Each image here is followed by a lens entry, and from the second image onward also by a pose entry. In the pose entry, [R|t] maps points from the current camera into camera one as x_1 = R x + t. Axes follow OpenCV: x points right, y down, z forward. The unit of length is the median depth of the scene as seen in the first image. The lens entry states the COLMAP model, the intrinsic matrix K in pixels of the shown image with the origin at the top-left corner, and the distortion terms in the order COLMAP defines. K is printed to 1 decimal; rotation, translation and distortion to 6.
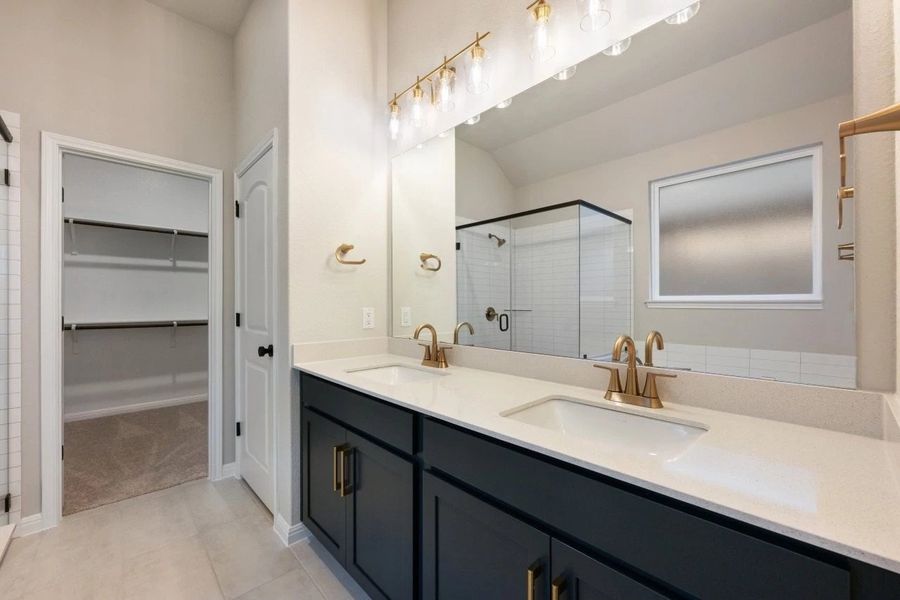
lens RADIAL K [[355.4, 0, 448.4], [0, 355.4, 303.5], [0, 0, 1]] dist [-0.000461, 0.000499]
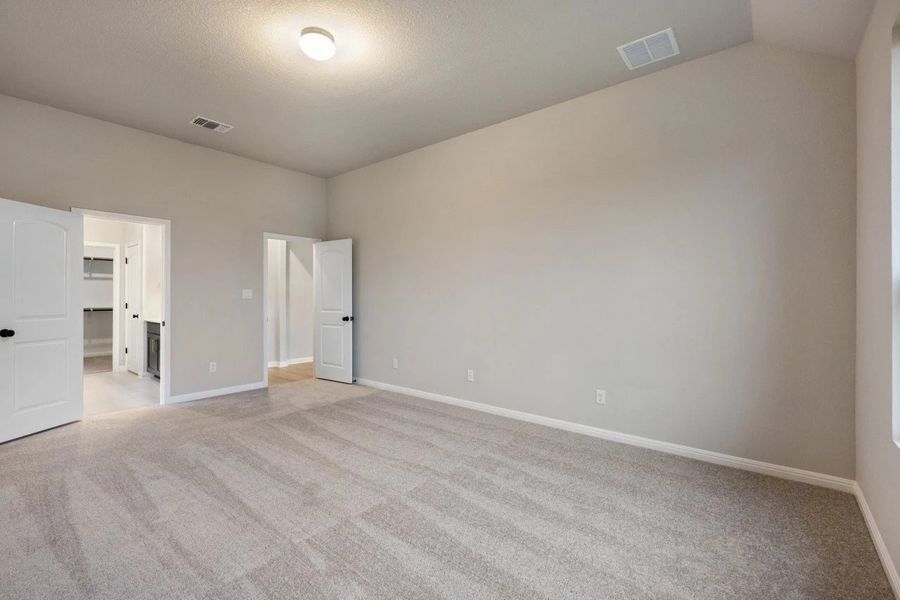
lens RADIAL K [[391.3, 0, 454.0], [0, 391.3, 307.9], [0, 0, 1]] dist [-0.000741, 0.000057]
pose [[0.992070, 0.008446, 0.125402, 0.790889], [-0.009298, 0.999938, 0.006208, 0.012485], [-0.125342, -0.007325, 0.992087, -1.182565]]
